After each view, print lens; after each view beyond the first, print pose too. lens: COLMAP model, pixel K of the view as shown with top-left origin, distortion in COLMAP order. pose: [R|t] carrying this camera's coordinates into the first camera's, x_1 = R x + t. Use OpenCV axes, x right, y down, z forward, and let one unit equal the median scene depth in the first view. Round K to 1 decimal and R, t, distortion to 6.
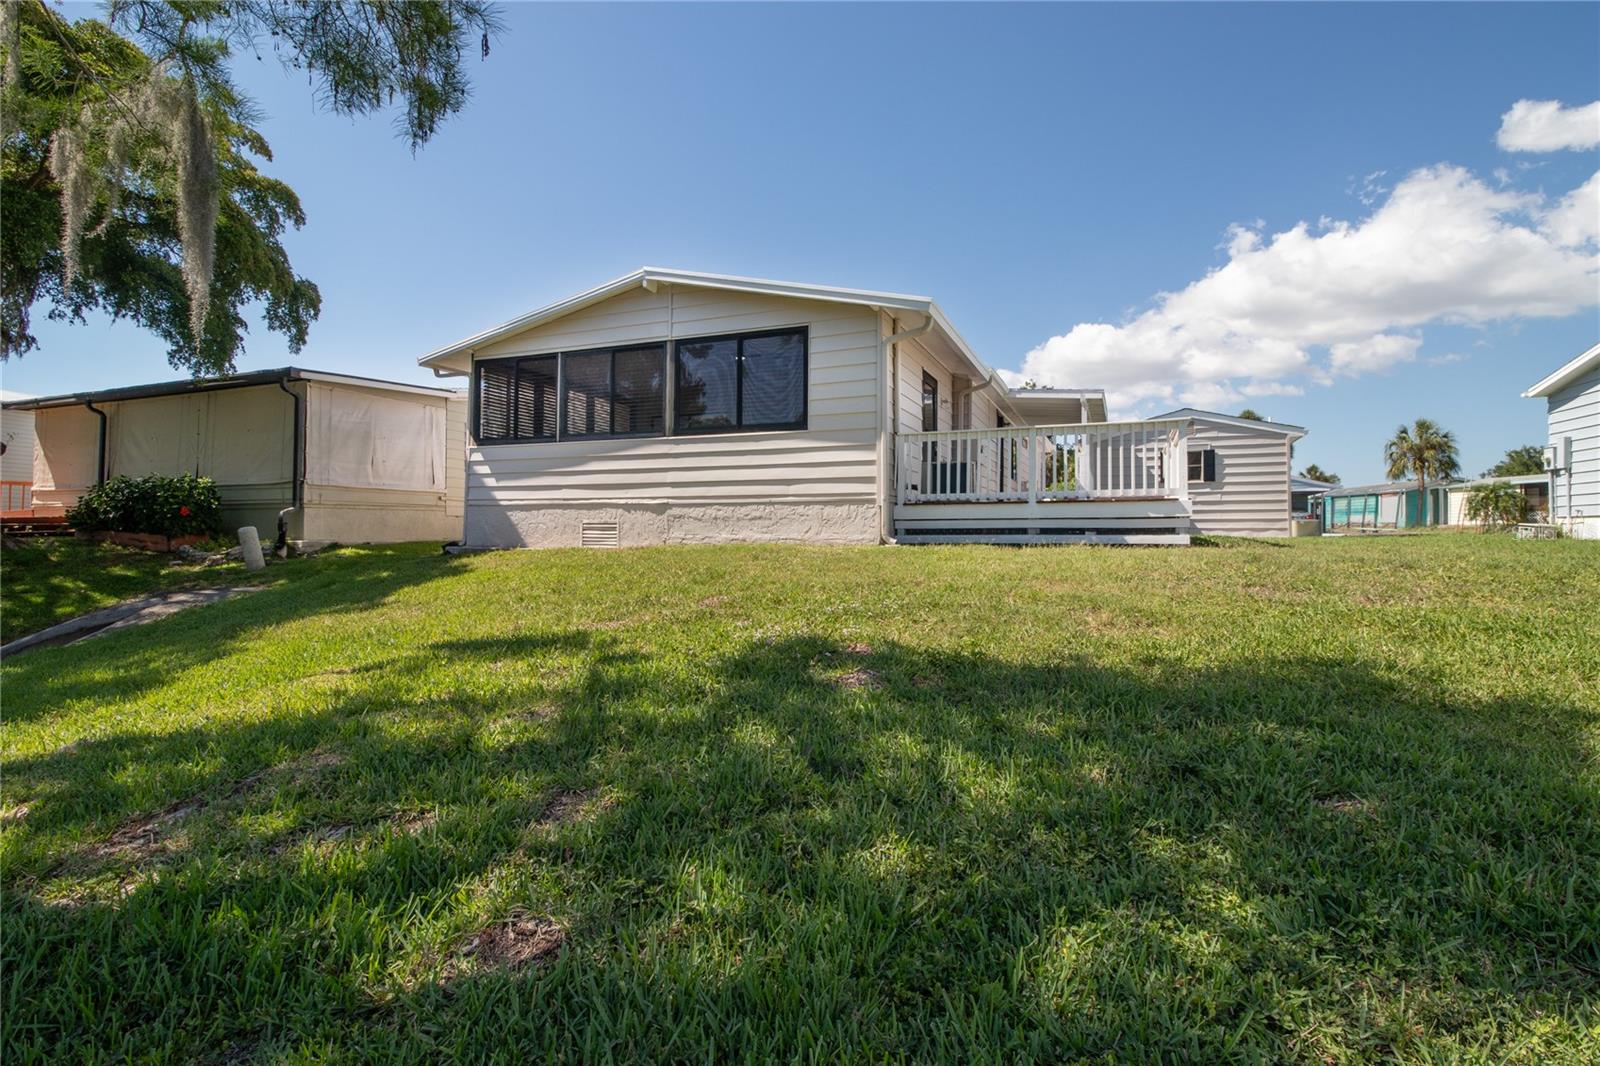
lens RADIAL K [[753.9, 0, 815.1], [0, 753.9, 505.8], [0, 0, 1]] dist [-0.000792, -0.000468]
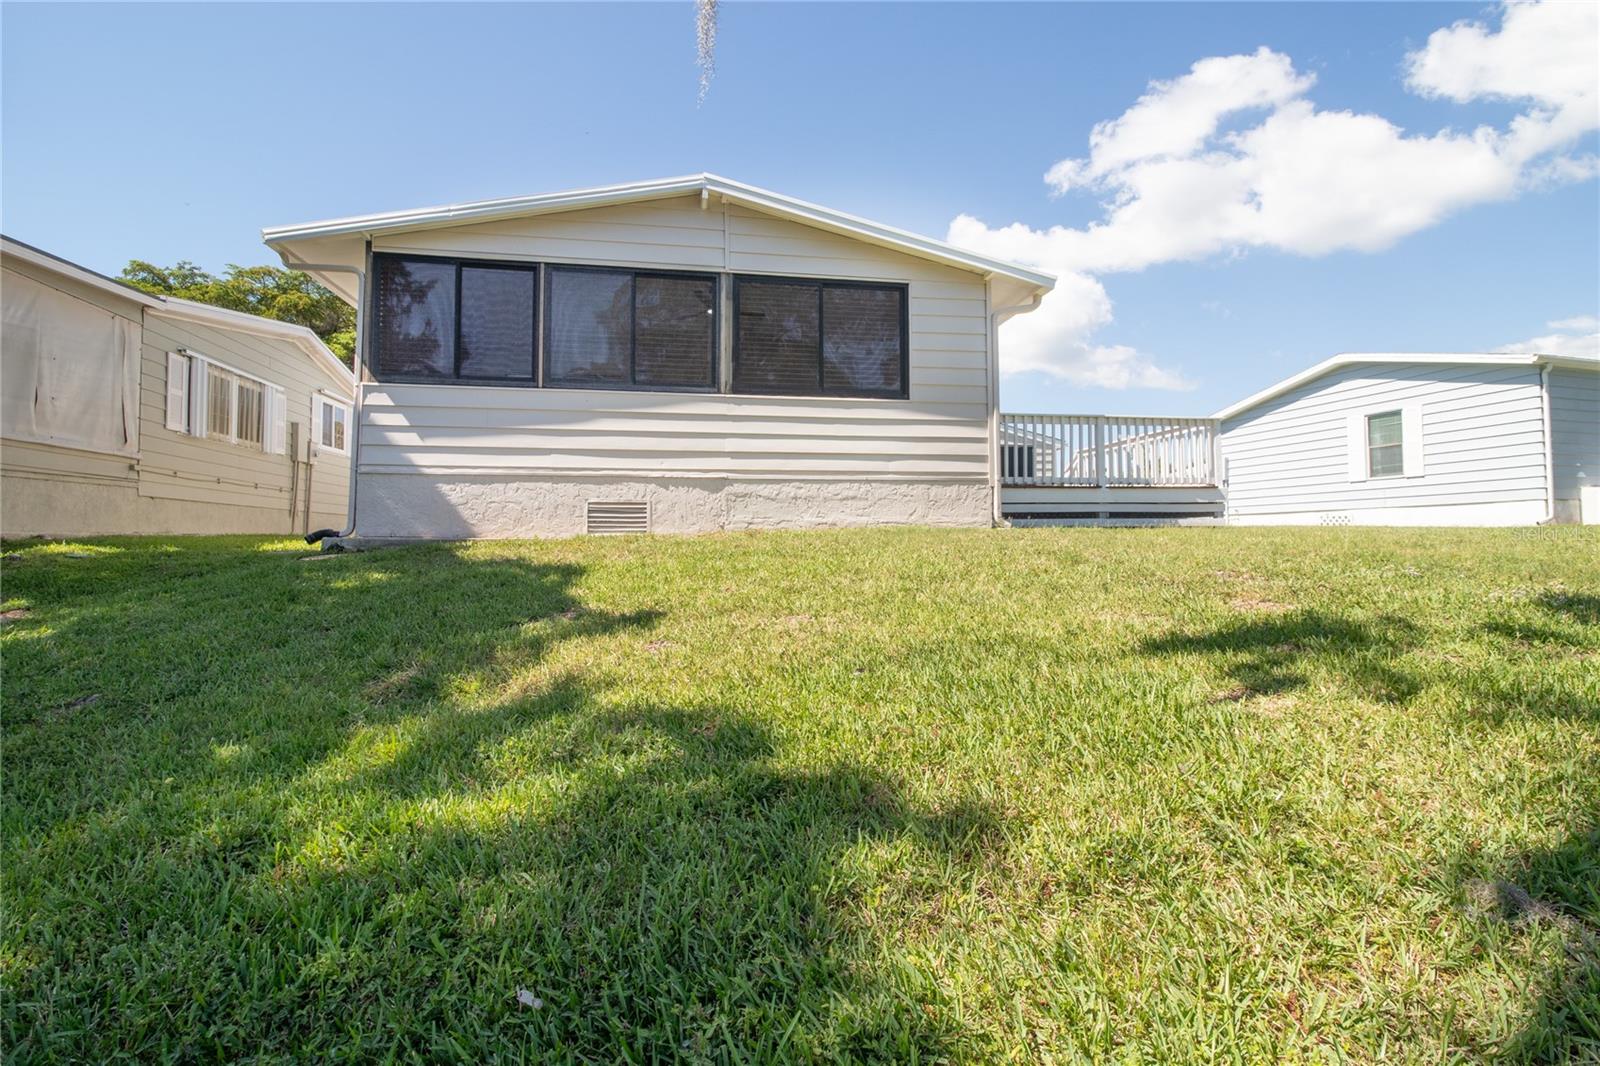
lens RADIAL K [[753.9, 0, 815.1], [0, 753.9, 505.8], [0, 0, 1]] dist [-0.000792, -0.000468]
pose [[0.850121, 0.016896, 0.526316, -0.527460], [-0.012509, 0.999851, -0.011893, 0.033546], [-0.526439, 0.003526, 0.850206, 0.279794]]
